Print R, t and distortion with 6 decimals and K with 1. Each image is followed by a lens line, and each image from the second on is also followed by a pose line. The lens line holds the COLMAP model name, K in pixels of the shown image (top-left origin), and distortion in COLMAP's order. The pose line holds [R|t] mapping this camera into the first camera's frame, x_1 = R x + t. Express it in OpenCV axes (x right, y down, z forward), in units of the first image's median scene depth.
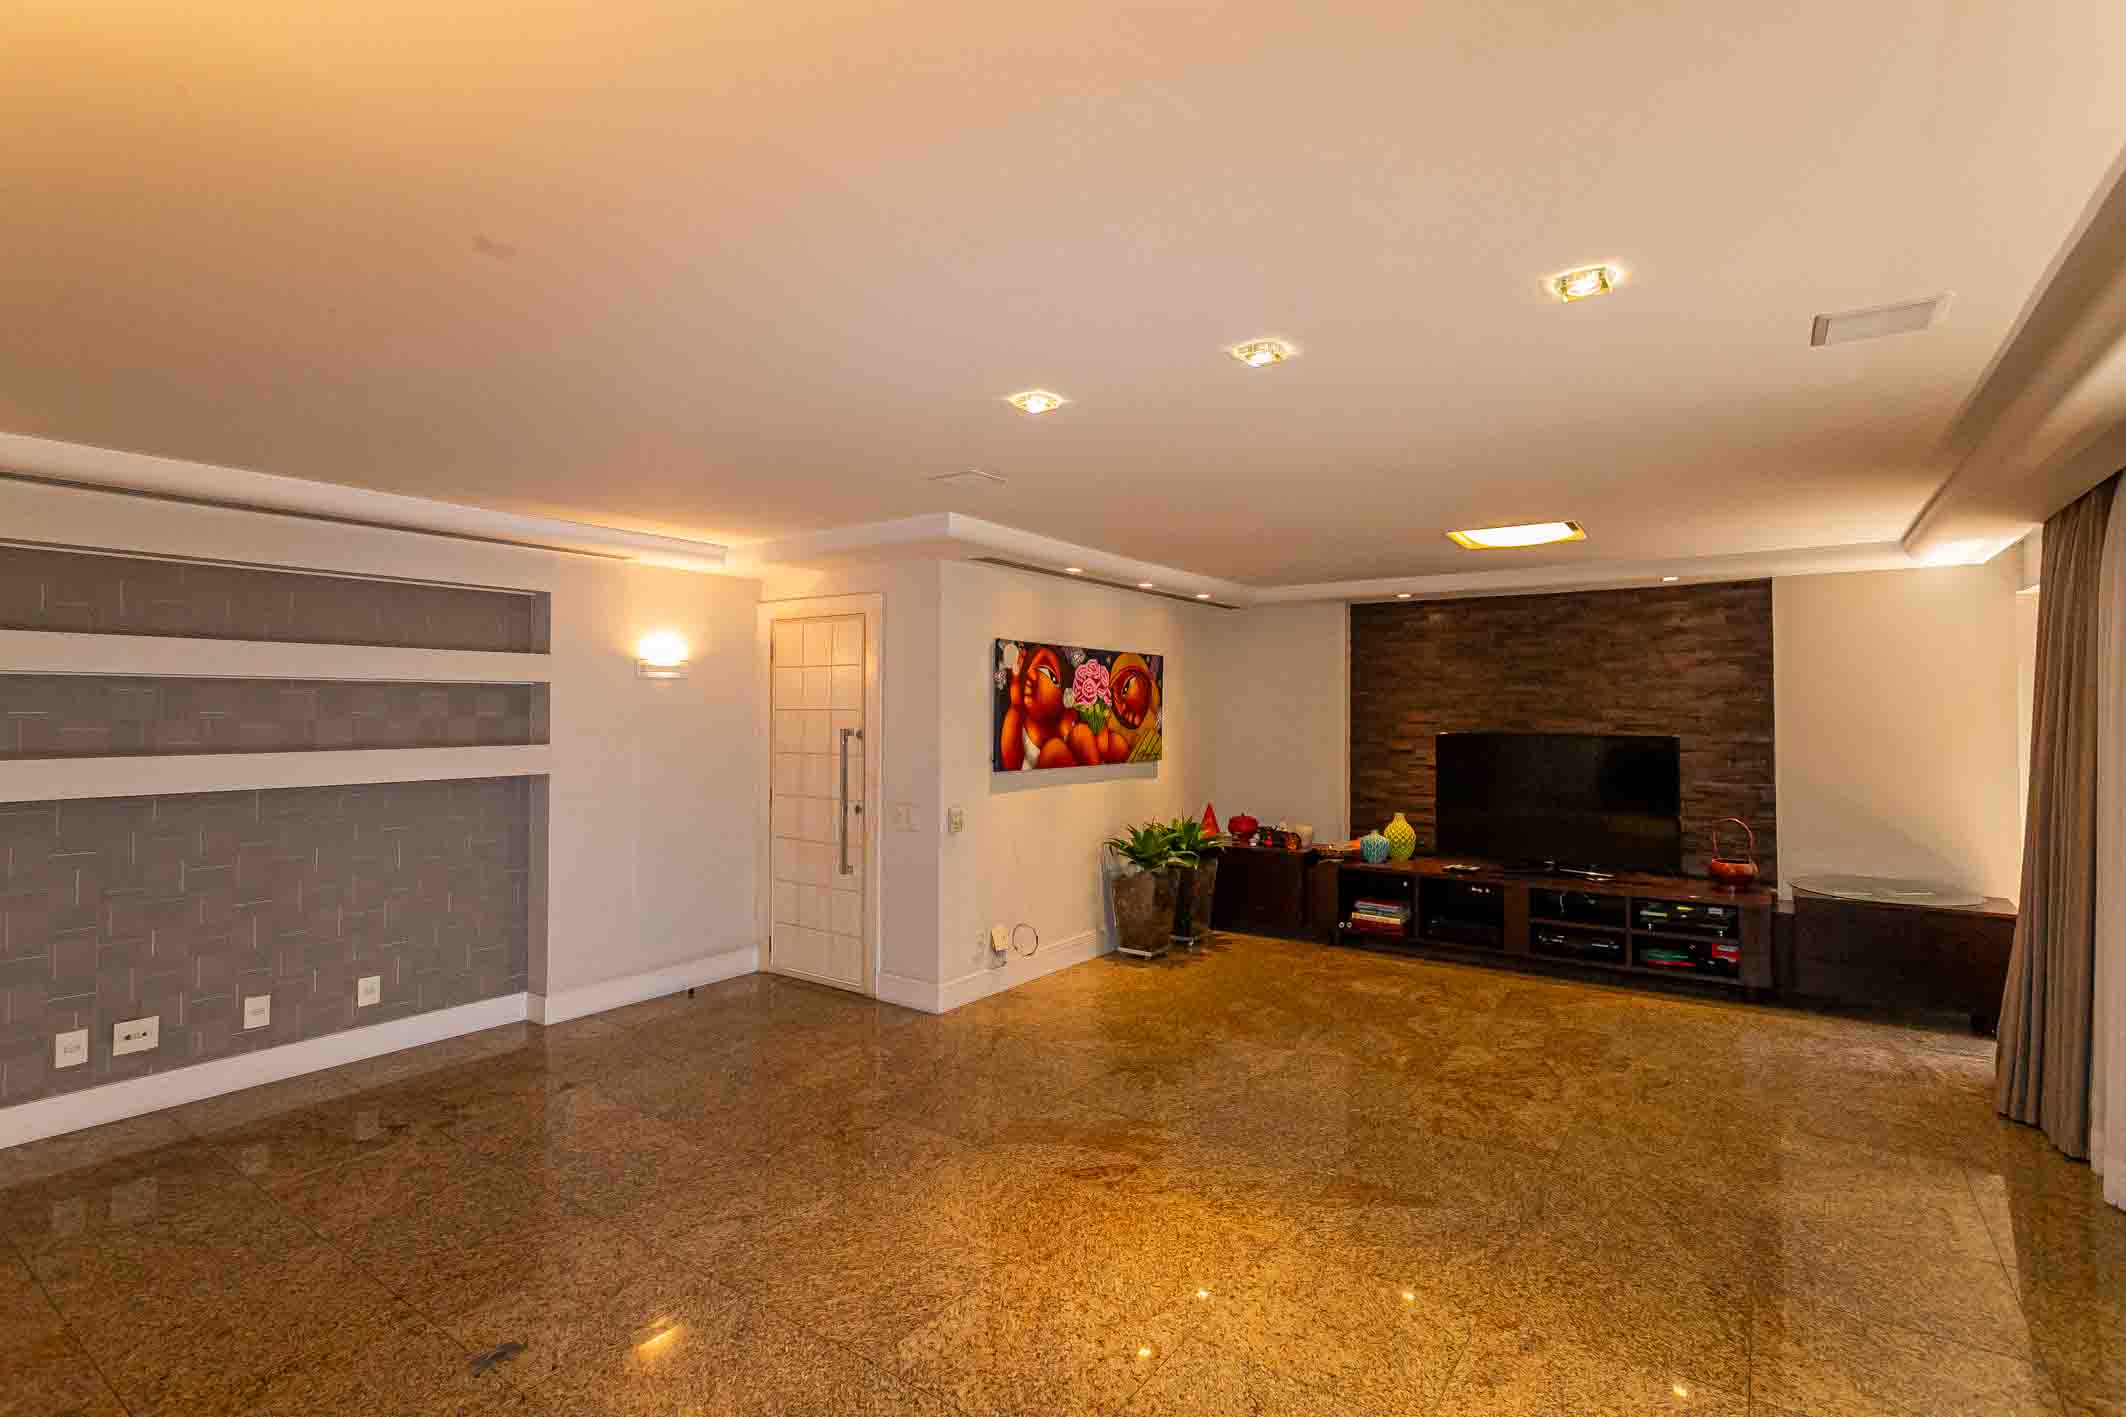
lens RADIAL K [[1001.6, 0, 1077.4], [0, 1001.6, 707.1], [0, 0, 1]] dist [0.002445, 0.000581]
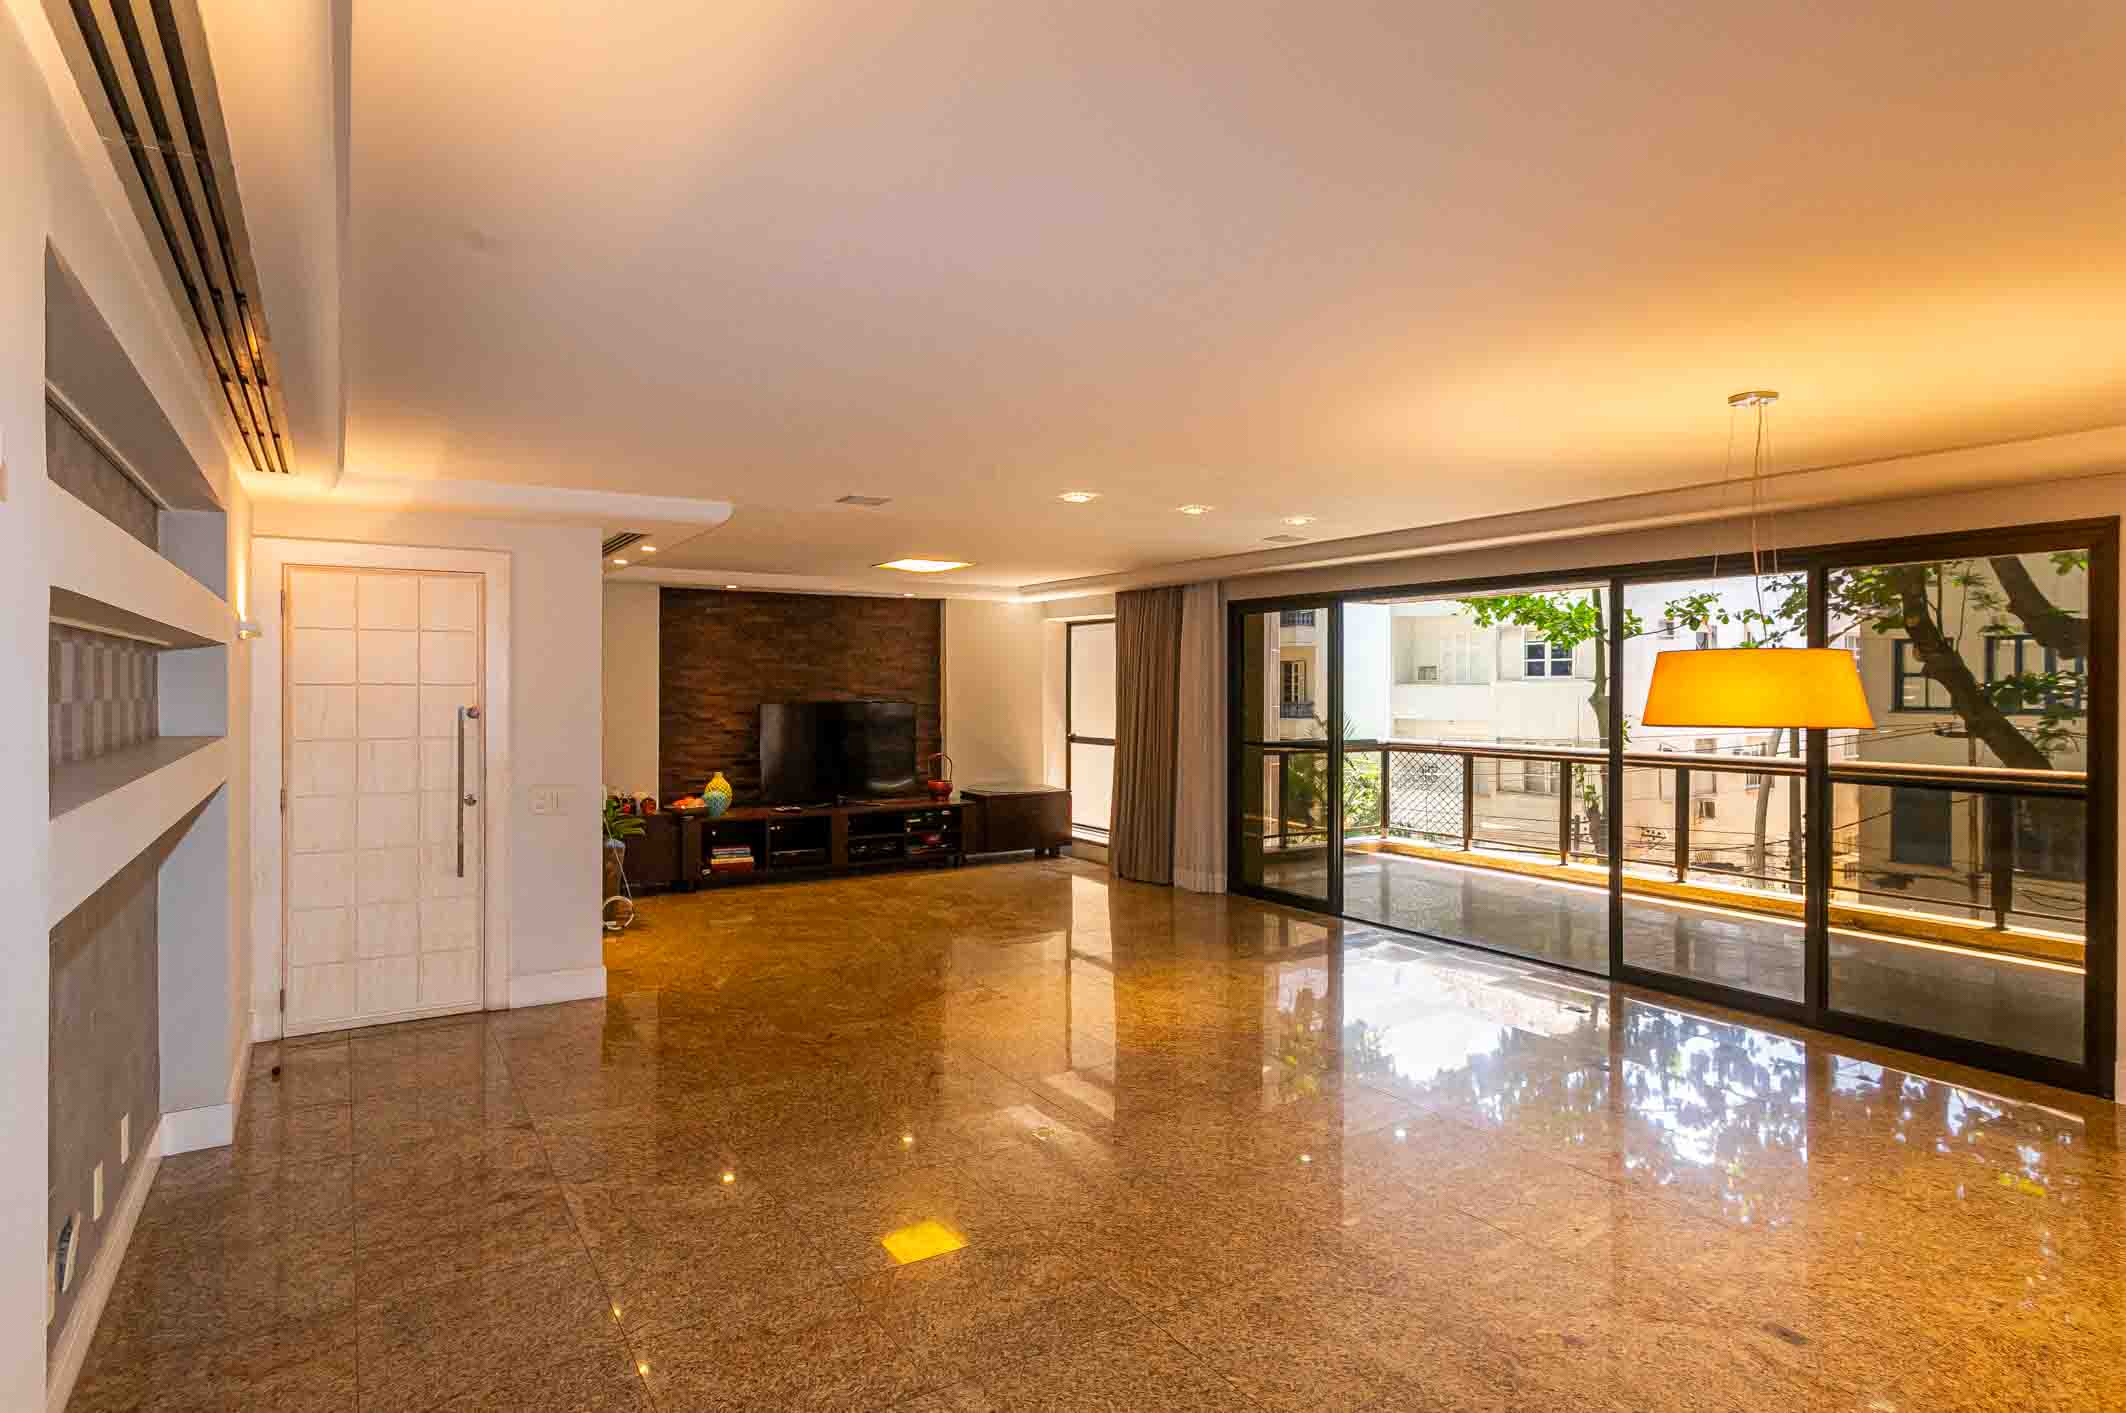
lens RADIAL K [[1130.6, 0, 1042.3], [0, 1130.6, 706.4], [0, 0, 1]] dist [0.003791, -0.000314]
pose [[0.400134, -0.018800, 0.916264, -0.869875], [-0.005993, 0.999715, 0.023130, -0.003749], [-0.916437, -0.014746, 0.399907, 0.152216]]
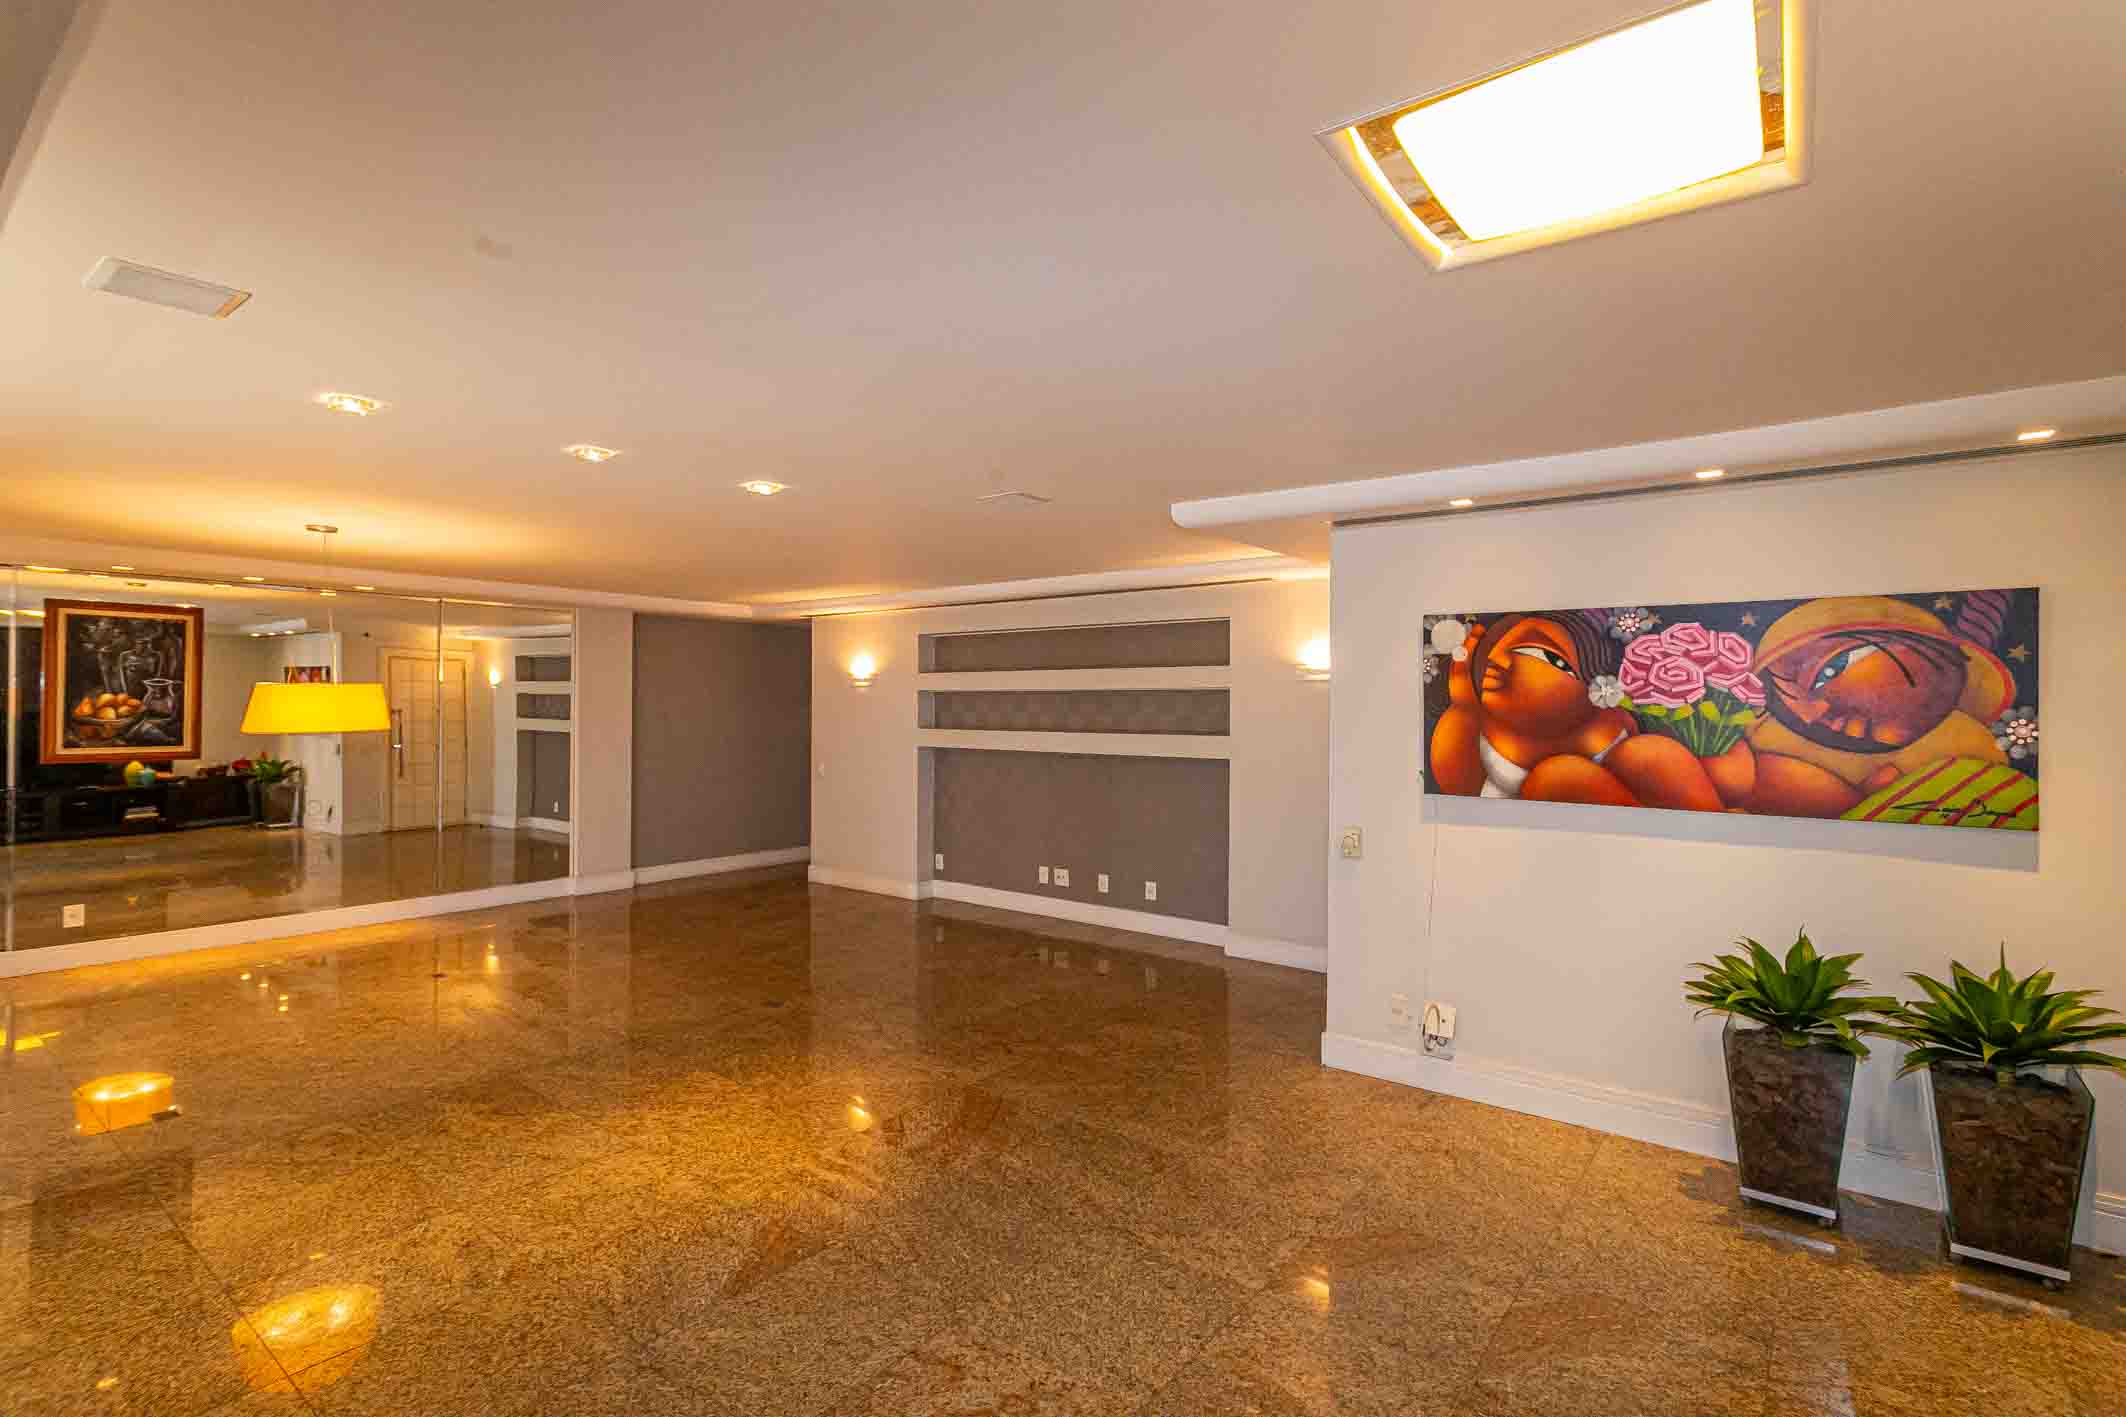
lens RADIAL K [[1001.6, 0, 1051.9], [0, 1001.6, 704.6], [0, 0, 1]] dist [0.002445, 0.000581]
pose [[-0.066864, -0.003262, -0.997757, 0.655603], [-0.001592, 0.999994, -0.003163, 0.001008], [0.997761, 0.001377, -0.066869, 0.737229]]
